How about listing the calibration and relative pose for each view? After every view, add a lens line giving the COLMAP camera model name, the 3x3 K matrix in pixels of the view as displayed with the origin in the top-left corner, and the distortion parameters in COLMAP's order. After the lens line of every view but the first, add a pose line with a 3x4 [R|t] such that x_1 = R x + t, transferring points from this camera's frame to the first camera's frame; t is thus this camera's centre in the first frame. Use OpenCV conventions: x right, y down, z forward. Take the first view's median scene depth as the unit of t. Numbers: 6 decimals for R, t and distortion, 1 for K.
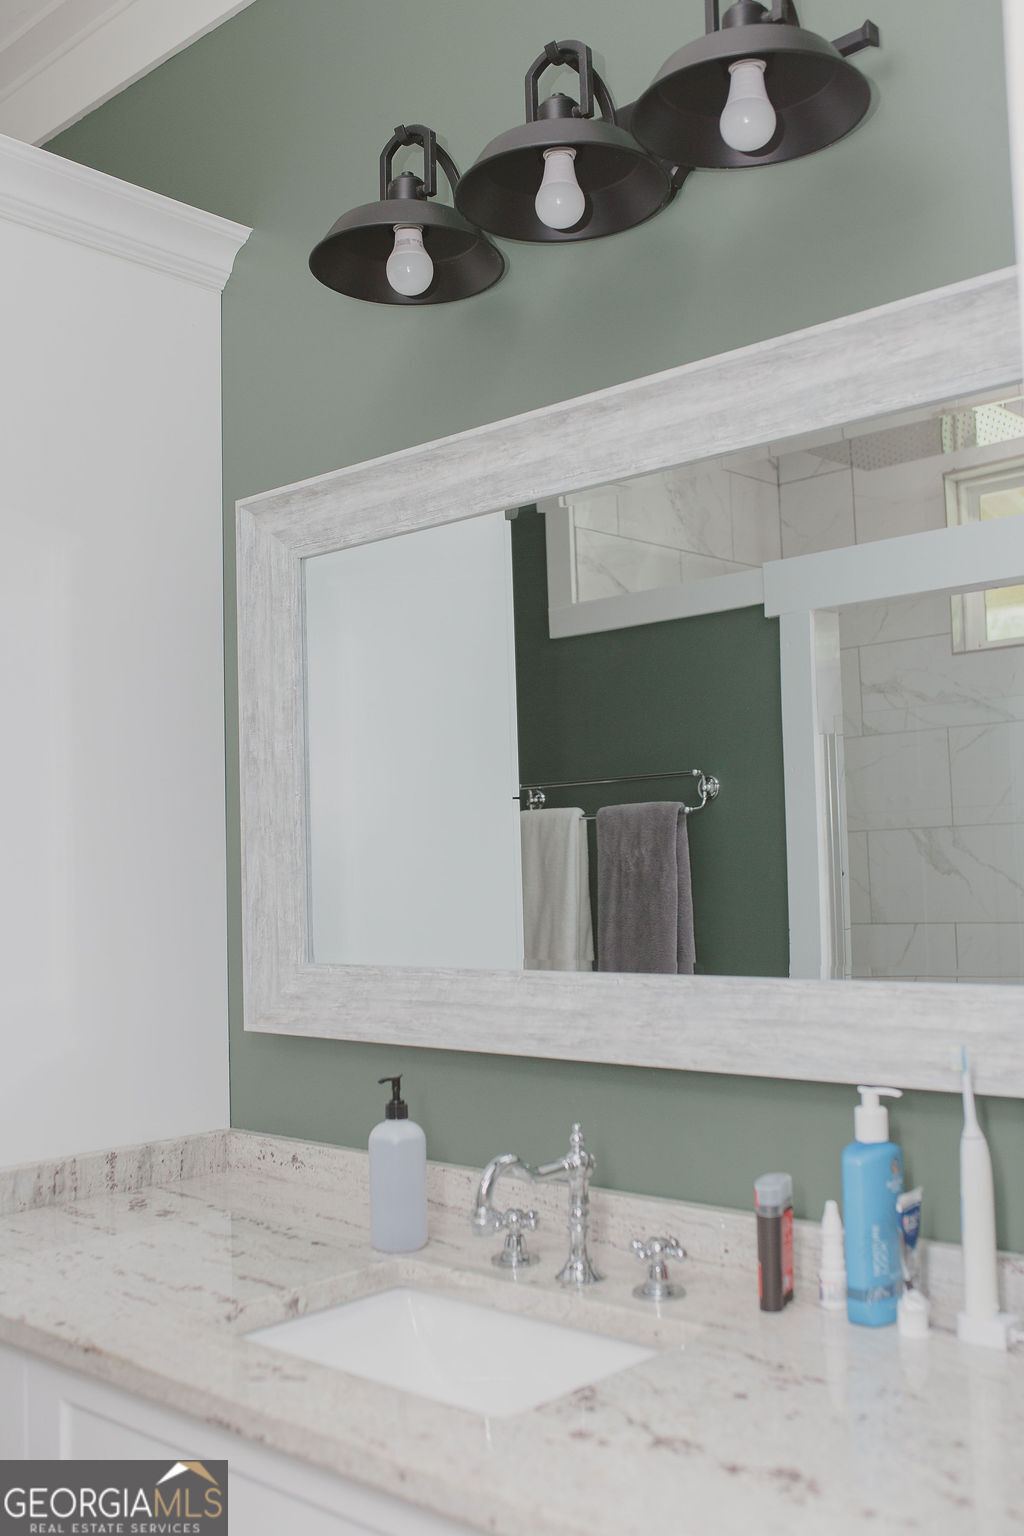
lens RADIAL K [[1464.1, 0, 495.3], [0, 1464.1, 777.2], [0, 0, 1]] dist [-0.037750, 0.000000]
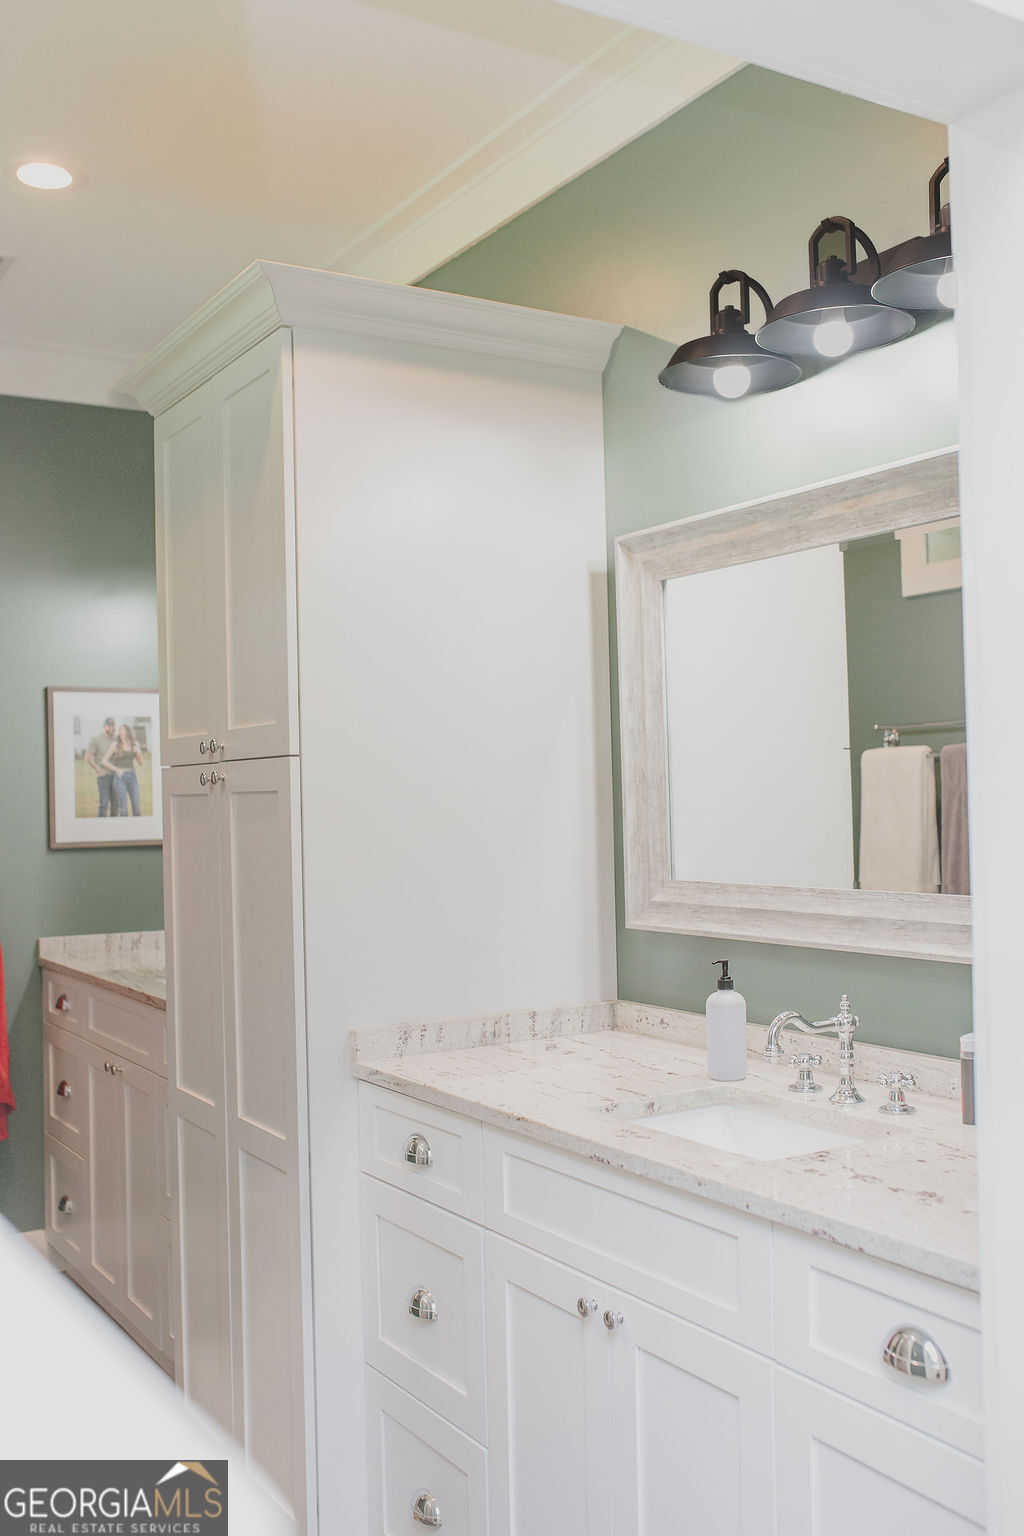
lens RADIAL K [[1464.1, 0, 507.1], [0, 1464.1, 765.9], [0, 0, 1]] dist [-0.037750, 0.000000]
pose [[0.963028, -0.004716, -0.269361, 0.118741], [0.018704, 0.998605, 0.049386, -0.062970], [0.268752, -0.052598, 0.961772, -0.444885]]
